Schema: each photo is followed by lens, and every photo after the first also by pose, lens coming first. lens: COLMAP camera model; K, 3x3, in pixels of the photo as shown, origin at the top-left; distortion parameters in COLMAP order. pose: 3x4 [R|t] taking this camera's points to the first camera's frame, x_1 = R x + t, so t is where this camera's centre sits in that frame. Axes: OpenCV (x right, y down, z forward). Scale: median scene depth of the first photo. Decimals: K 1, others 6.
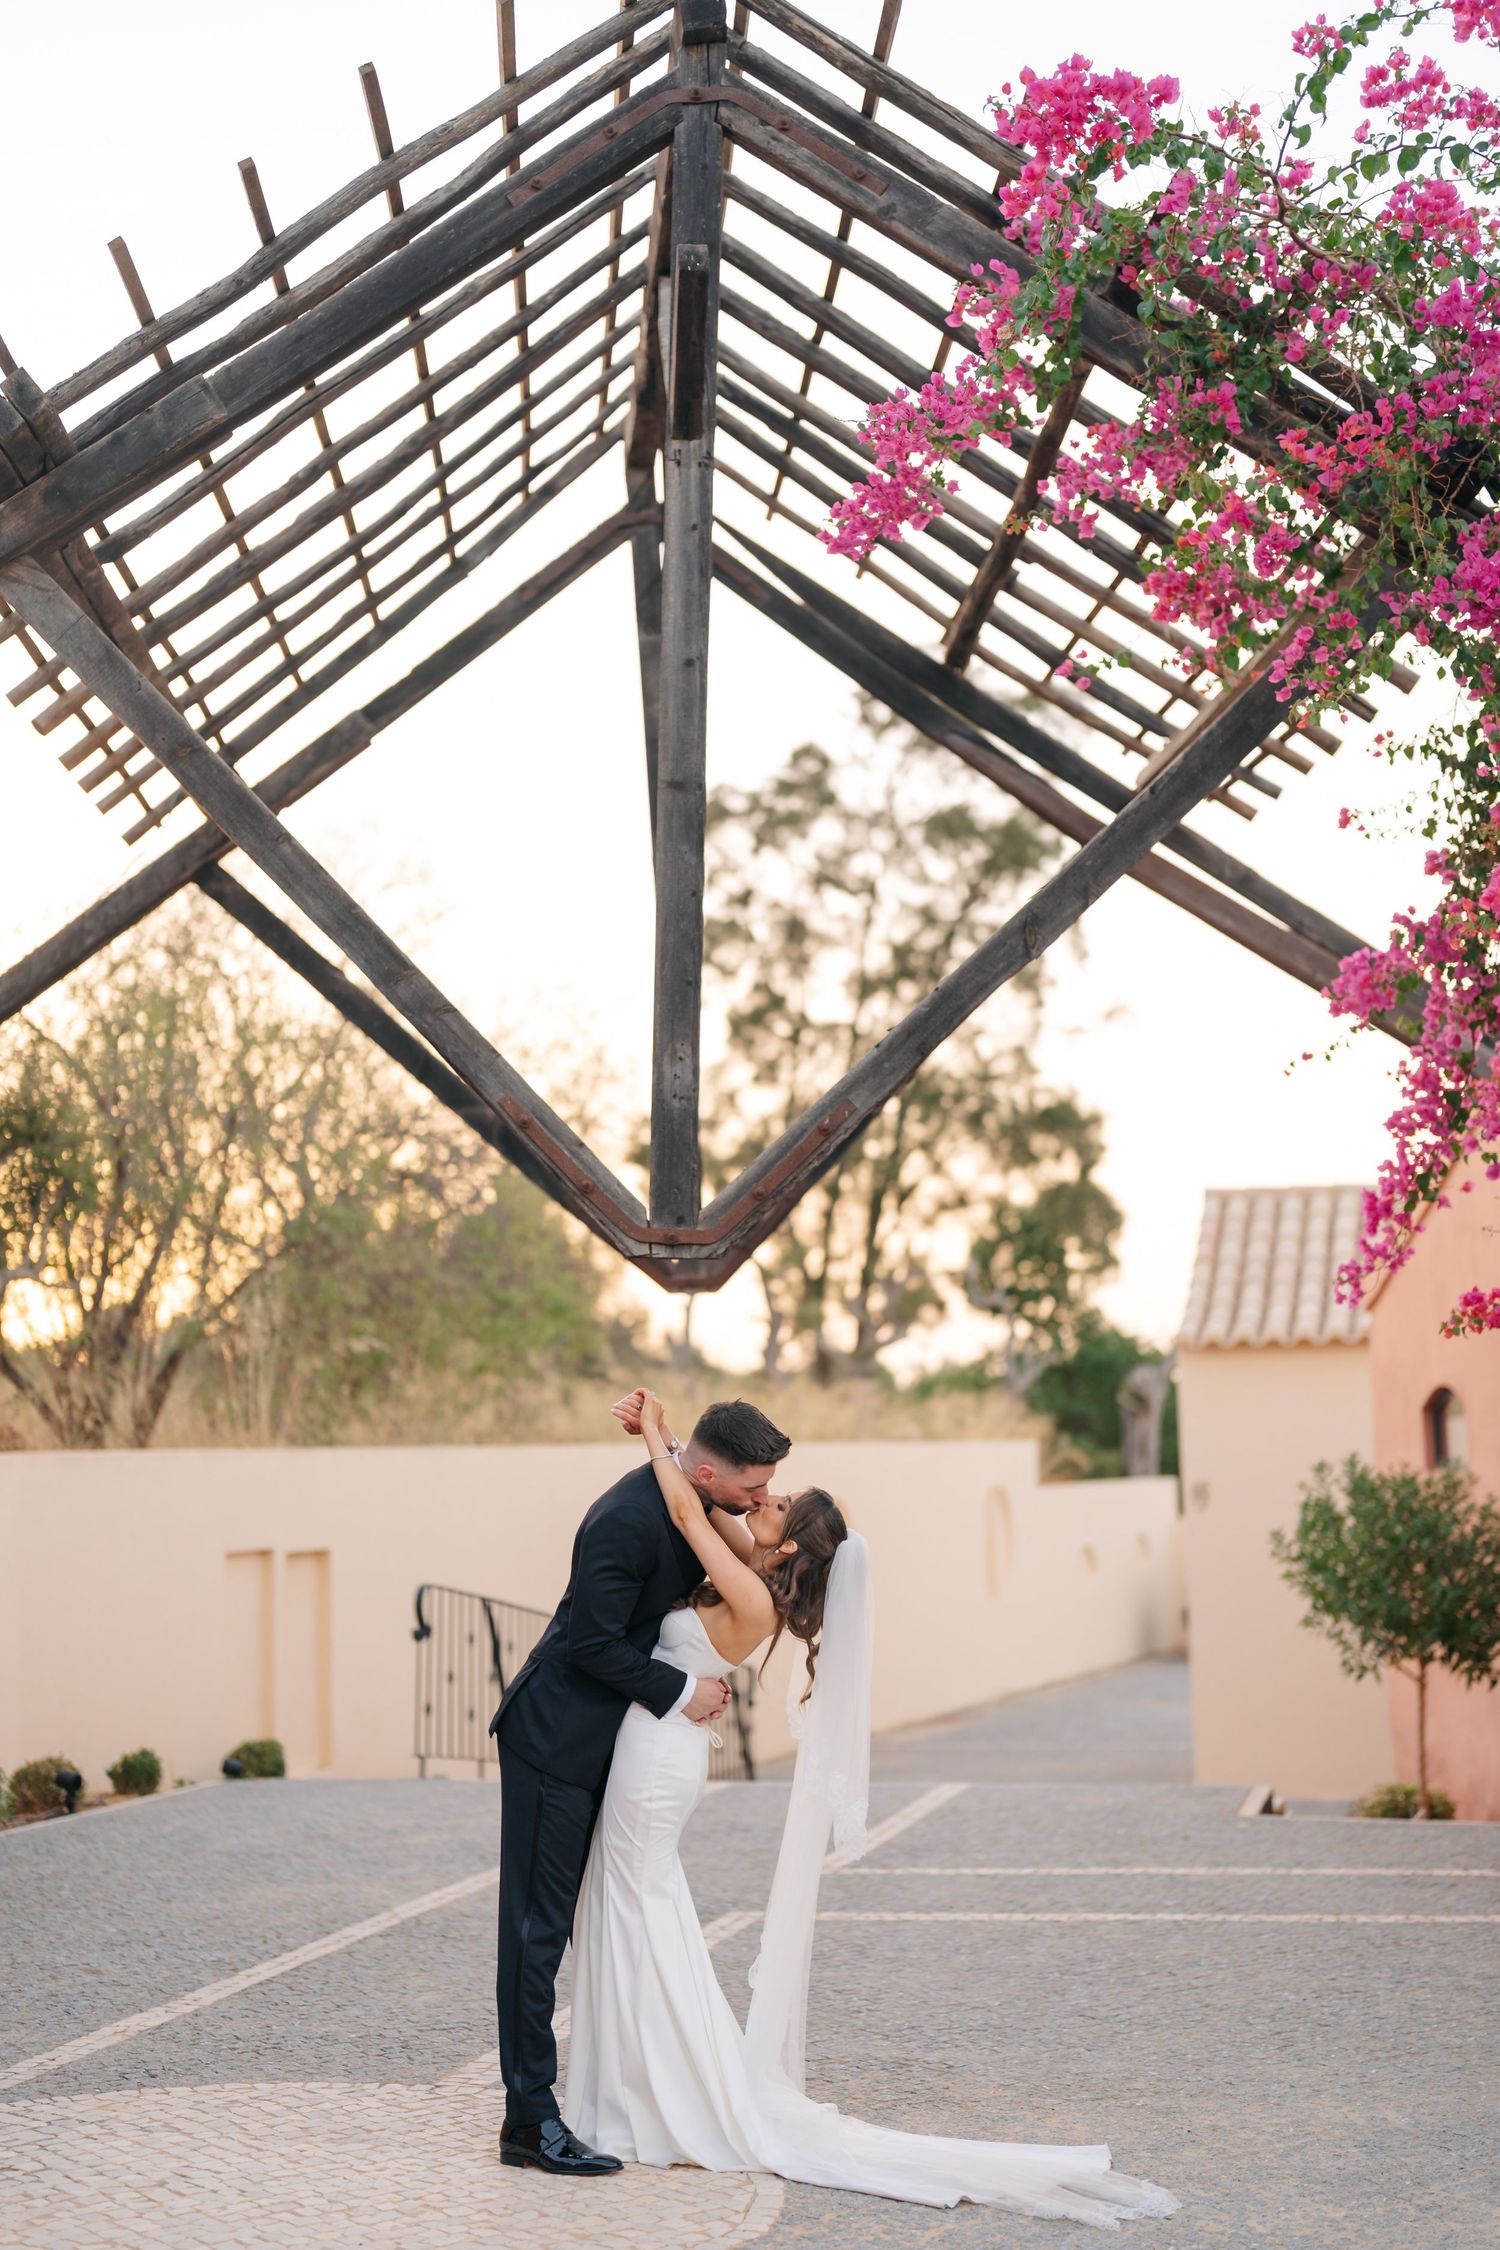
lens RADIAL K [[3264.0, 0, 750.0], [0, 3264.0, 1125.0], [0, 0, 1]] dist [0.005749, 0.011054]
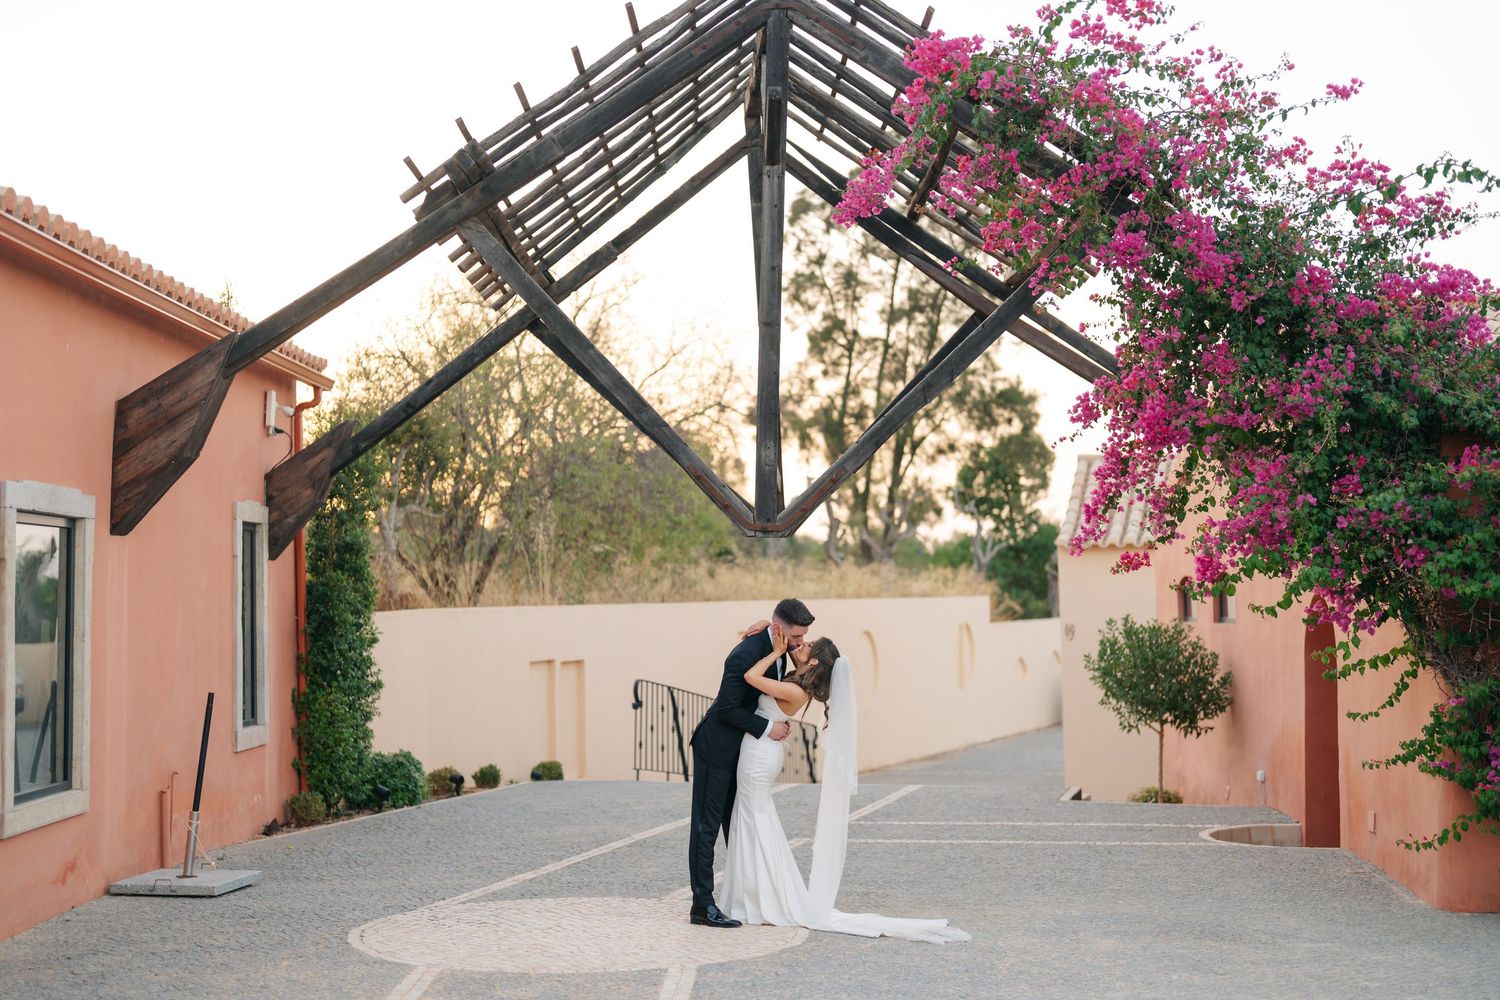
lens RADIAL K [[2176.0, 0, 753.7], [0, 2176.0, 546.0], [0, 0, 1]] dist [0.005749, 0.011054]
pose [[0.999391, 0.004827, -0.034568, 0.011139], [-0.002078, 0.996863, 0.079117, -0.039306], [0.034842, -0.078997, 0.996266, -0.268551]]
